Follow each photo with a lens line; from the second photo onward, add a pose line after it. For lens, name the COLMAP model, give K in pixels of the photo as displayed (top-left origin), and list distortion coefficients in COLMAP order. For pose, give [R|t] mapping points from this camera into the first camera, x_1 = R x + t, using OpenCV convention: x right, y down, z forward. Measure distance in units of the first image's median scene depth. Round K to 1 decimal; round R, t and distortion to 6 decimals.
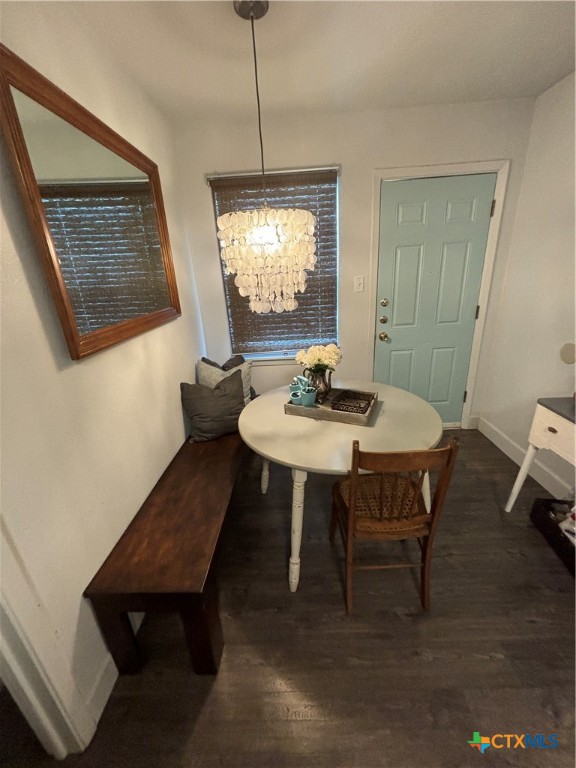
lens RADIAL K [[310.2, 0, 288.4], [0, 310.2, 379.2], [0, 0, 1]] dist [-0.000958, 0.000203]
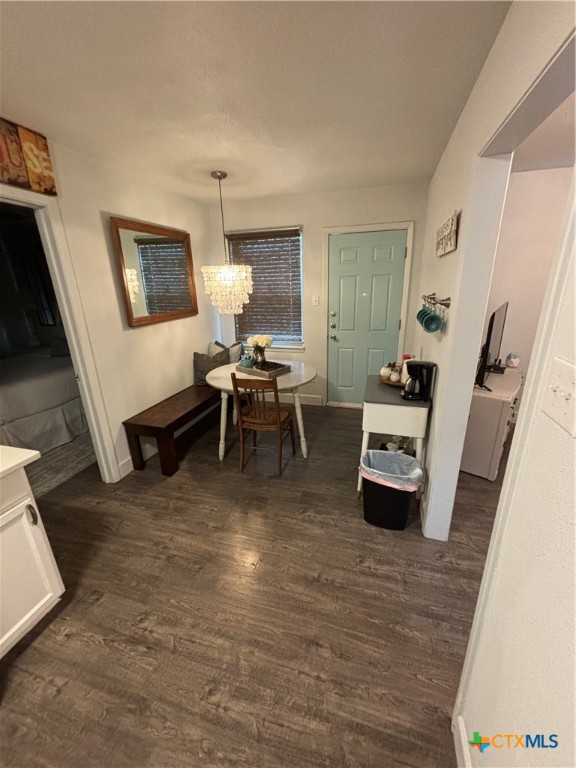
lens RADIAL K [[308.7, 0, 289.4], [0, 308.7, 382.5], [0, 0, 1]] dist [0.000678, 0.000117]
pose [[0.962919, 0.114056, -0.244494, 0.569153], [-0.116949, 0.993134, 0.002698, 0.106418], [0.243123, 0.025995, 0.969647, -0.513184]]
